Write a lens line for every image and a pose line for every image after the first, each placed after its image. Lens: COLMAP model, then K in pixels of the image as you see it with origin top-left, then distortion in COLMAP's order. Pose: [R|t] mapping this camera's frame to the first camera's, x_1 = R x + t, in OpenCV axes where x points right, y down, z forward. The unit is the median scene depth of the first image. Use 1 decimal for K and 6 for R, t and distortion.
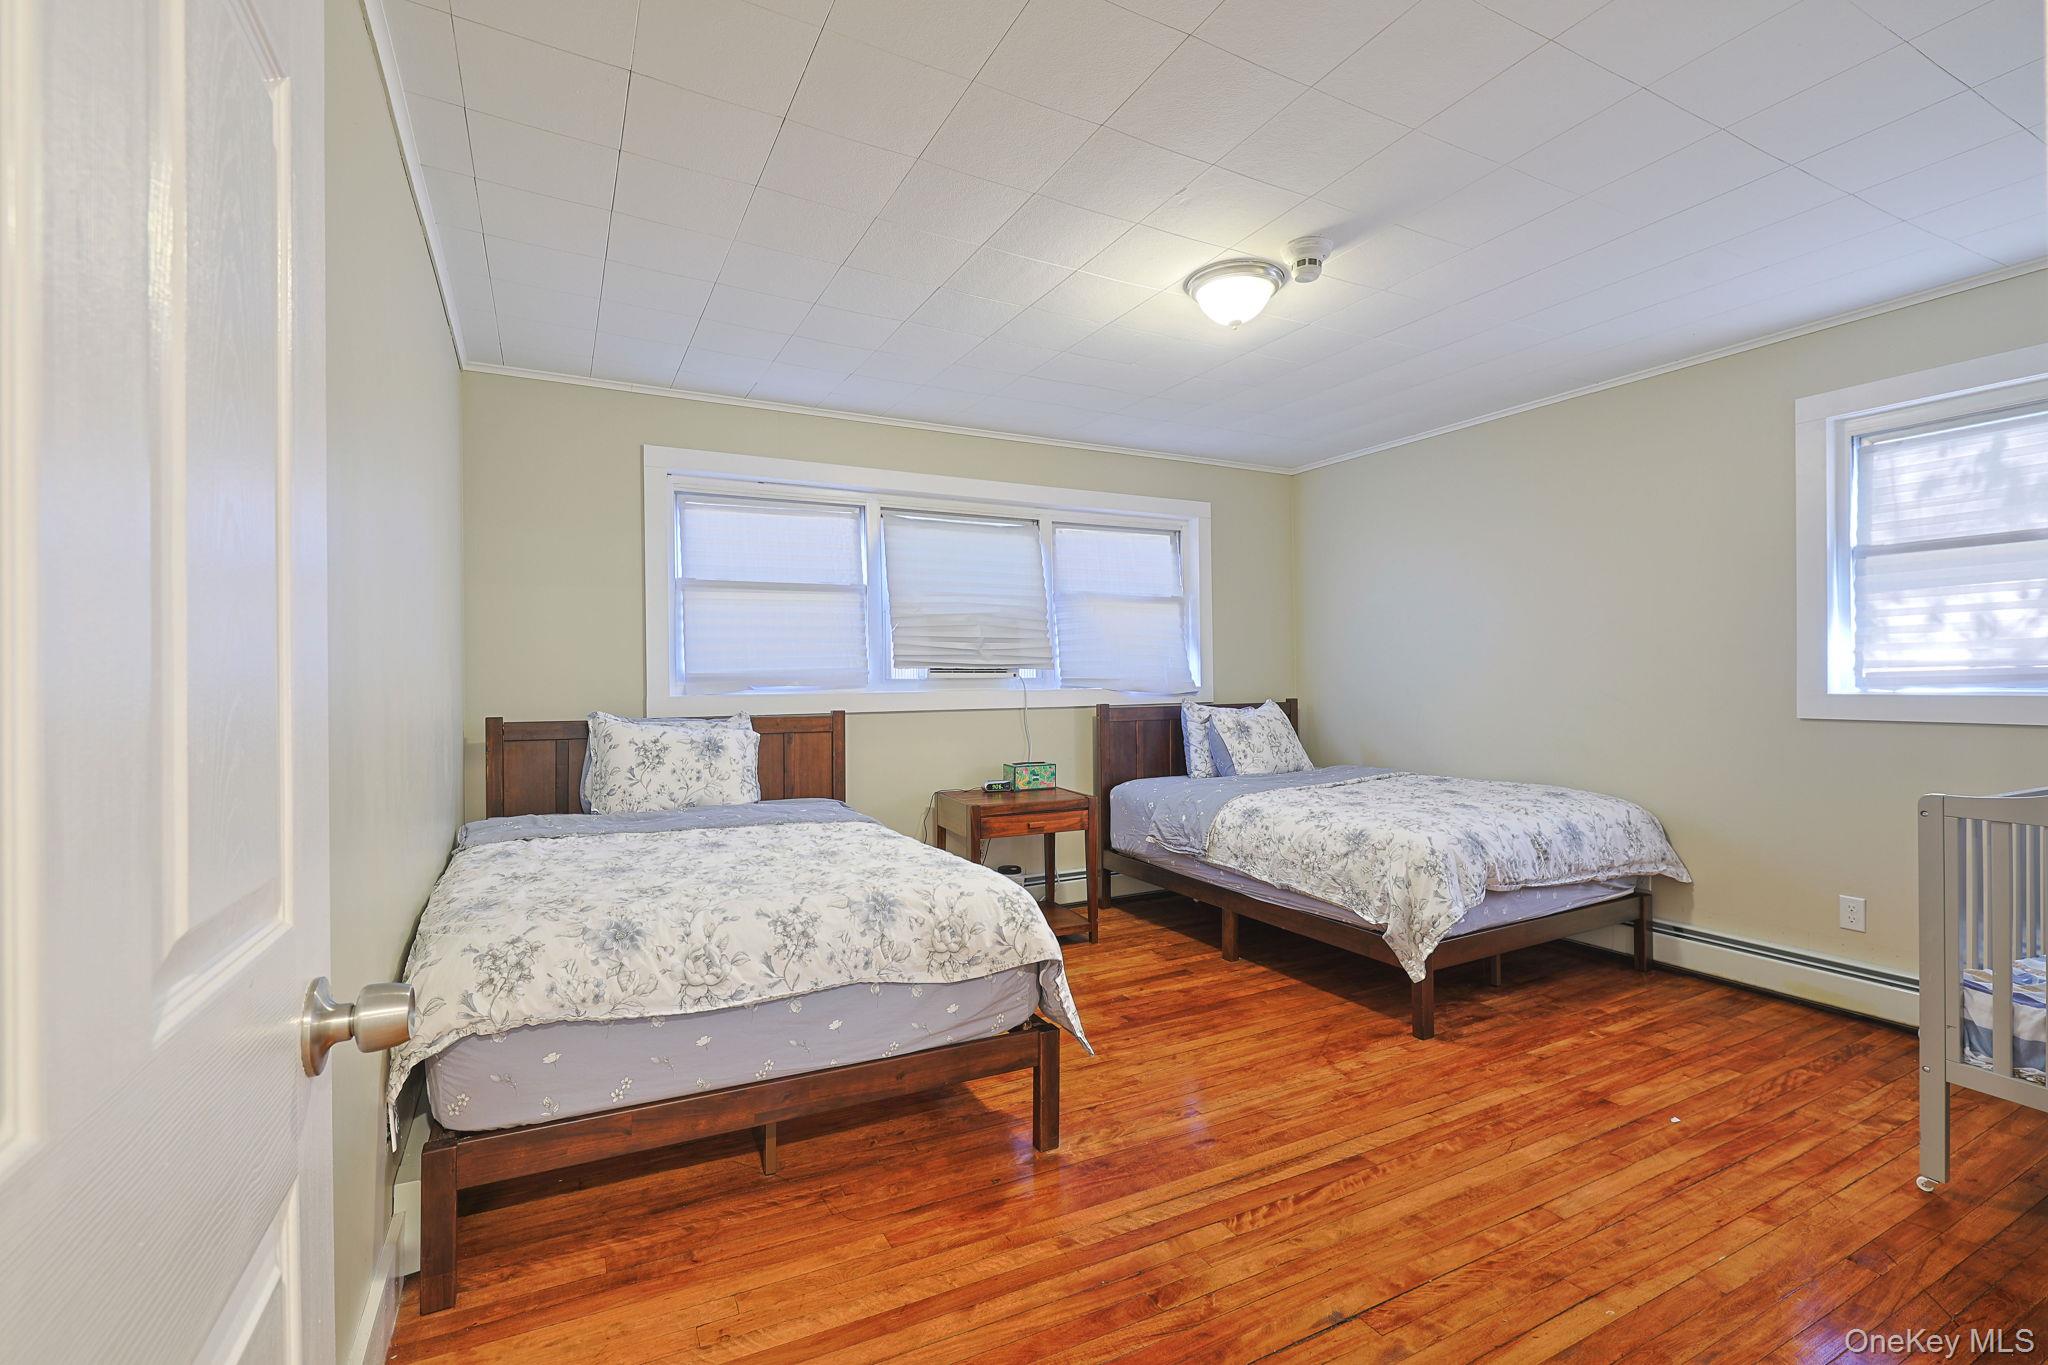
lens RADIAL K [[907.0, 0, 1020.4], [0, 907.0, 683.8], [0, 0, 1]] dist [-0.001107, 0.000219]
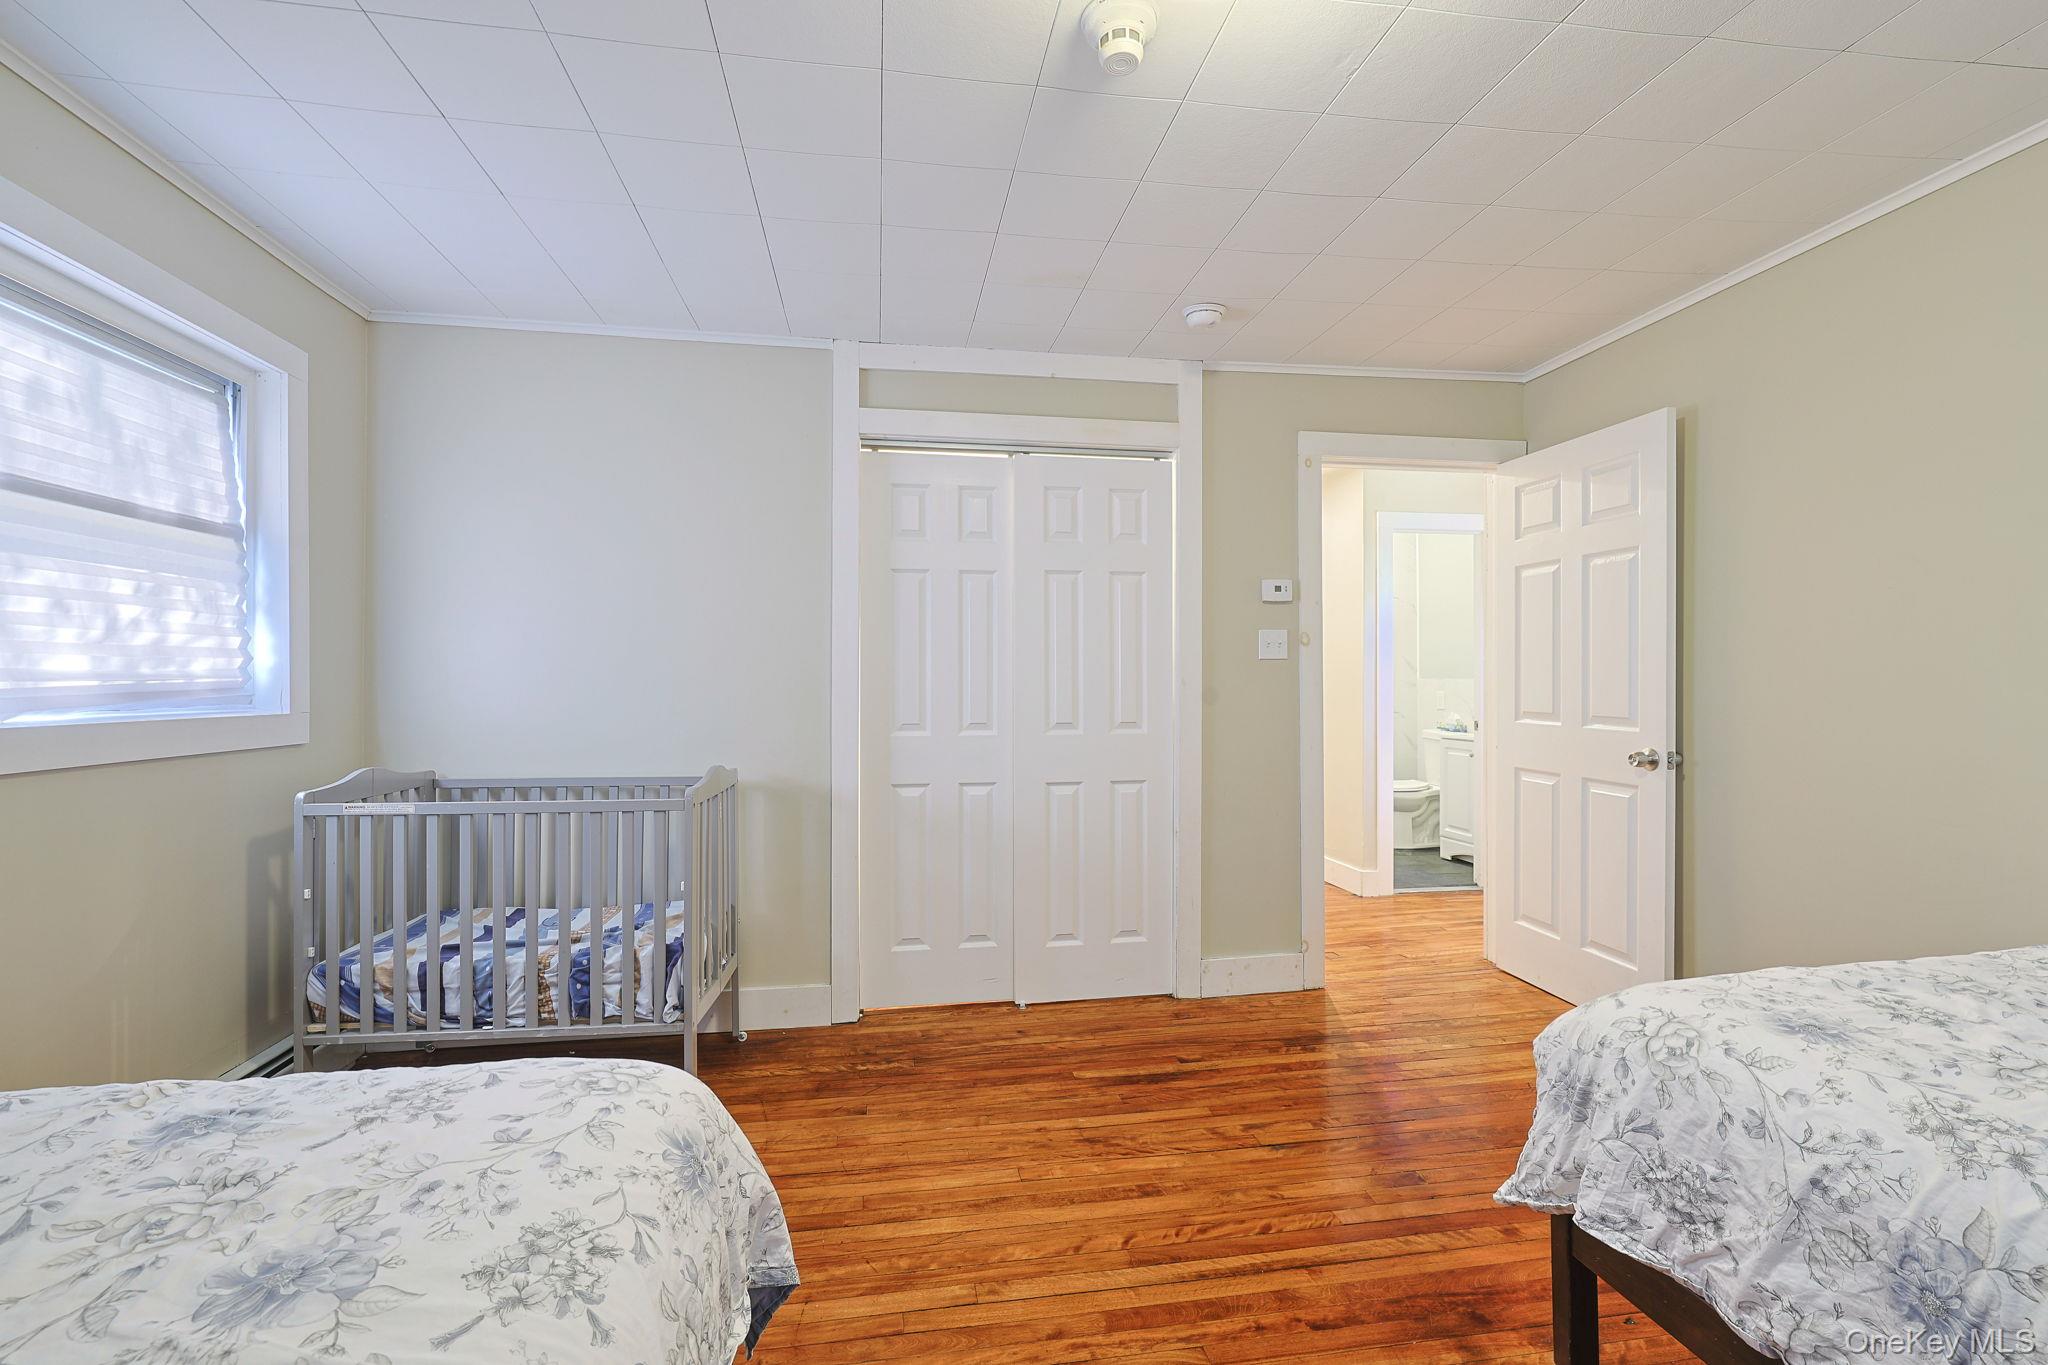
lens RADIAL K [[907.0, 0, 1020.4], [0, 907.0, 683.8], [0, 0, 1]] dist [-0.001107, 0.000219]
pose [[-0.949808, 0.015635, 0.312443, 0.210384], [0.017259, 0.999848, 0.002433, -0.009339], [-0.312357, 0.007703, -0.949933, 1.830619]]
